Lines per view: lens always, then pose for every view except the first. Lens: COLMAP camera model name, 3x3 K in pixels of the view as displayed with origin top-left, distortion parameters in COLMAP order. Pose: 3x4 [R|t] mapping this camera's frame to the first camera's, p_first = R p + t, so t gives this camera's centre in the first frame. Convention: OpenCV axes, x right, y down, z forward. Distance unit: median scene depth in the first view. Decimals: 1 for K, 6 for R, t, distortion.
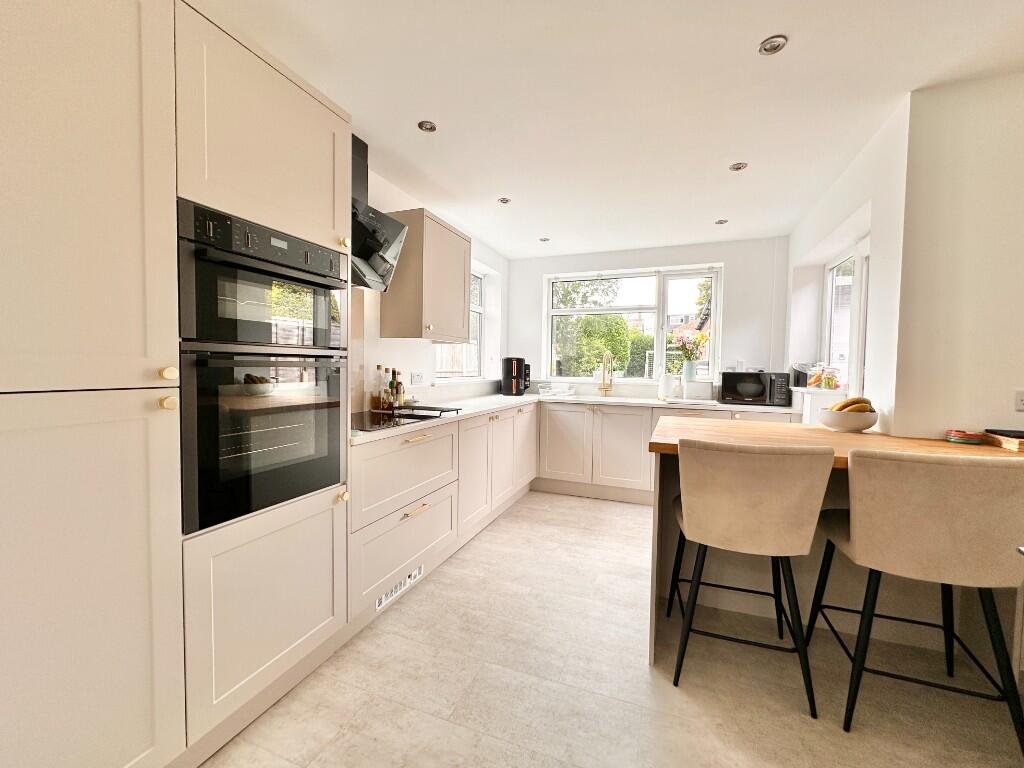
lens RADIAL K [[422.2, 0, 512.0], [0, 422.2, 384.0], [0, 0, 1]] dist [0.000150, -0.000120]
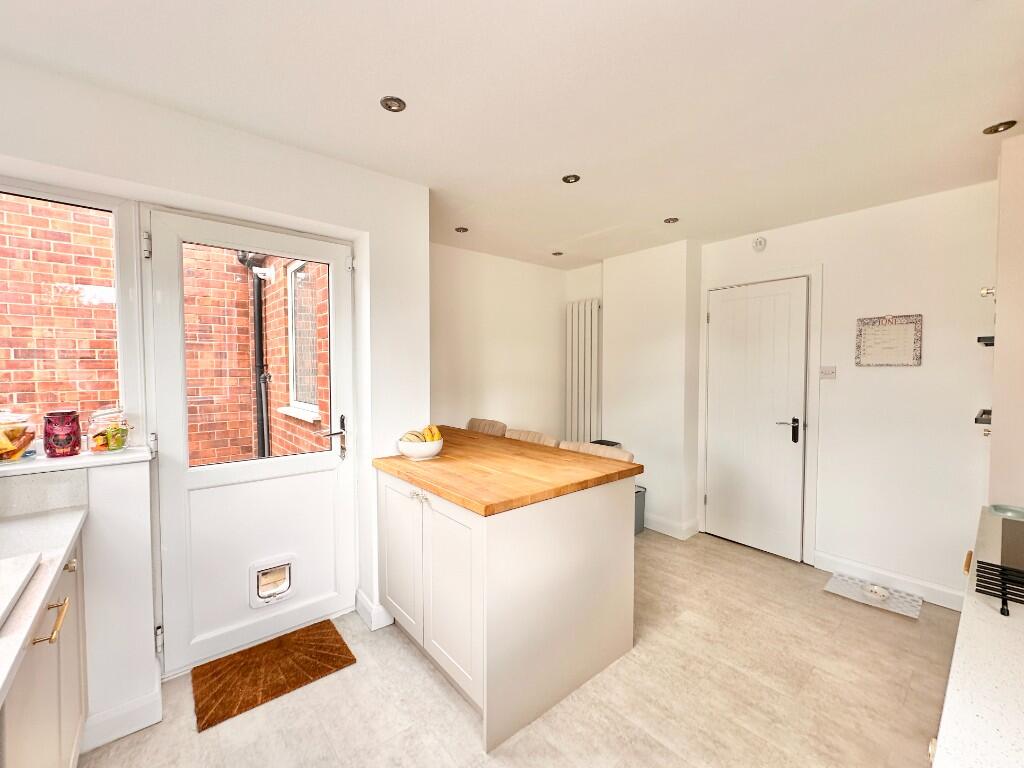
lens RADIAL K [[427.3, 0, 512.0], [0, 427.3, 384.0], [0, 0, 1]] dist [0.000453, -0.000113]
pose [[-0.883770, -0.029556, 0.466987, 0.058643], [0.010073, 0.996570, 0.082137, -0.149497], [-0.467813, 0.077295, -0.880441, 1.600926]]
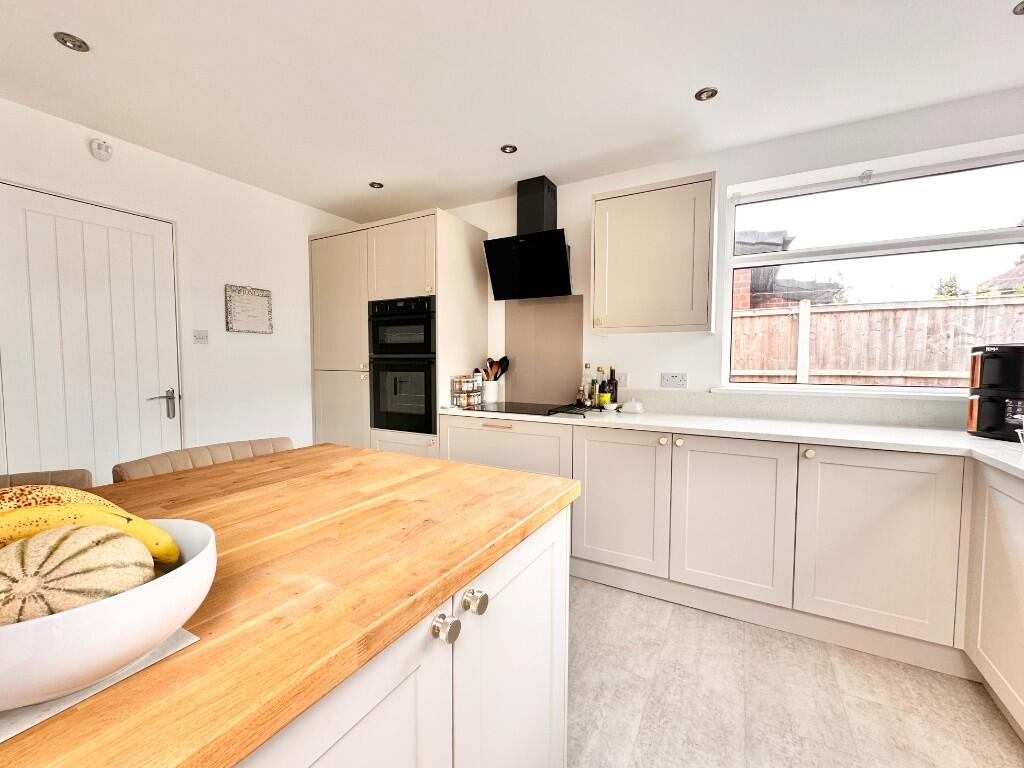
lens RADIAL K [[422.2, 0, 512.0], [0, 422.2, 384.0], [0, 0, 1]] dist [0.000150, -0.000120]
pose [[-0.131501, 0.042956, -0.990385, 0.832655], [-0.047334, 0.997649, 0.049556, -0.042343], [0.990185, 0.053396, -0.129159, 1.063947]]
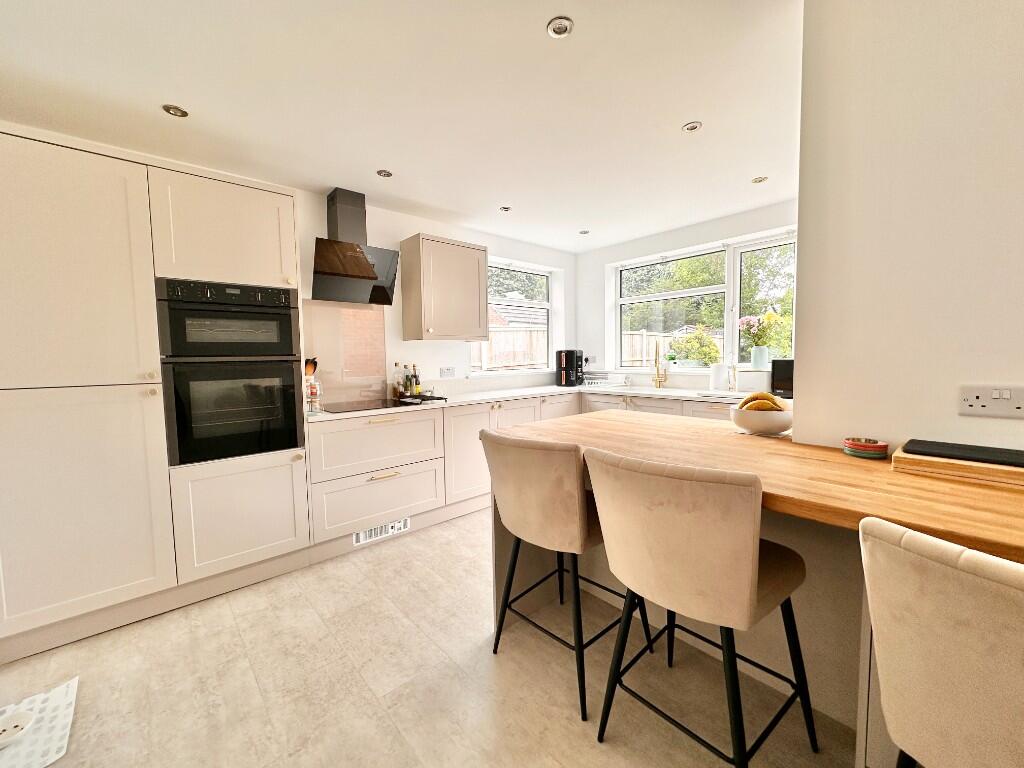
lens RADIAL K [[410.5, 0, 509.4], [0, 410.5, 384.1], [0, 0, 1]] dist [0.000361, 0.000008]
pose [[0.888051, 0.000896, -0.459744, 0.622652], [0.011200, 0.999659, 0.023582, -0.006388], [0.459609, -0.026091, 0.887738, 0.061269]]
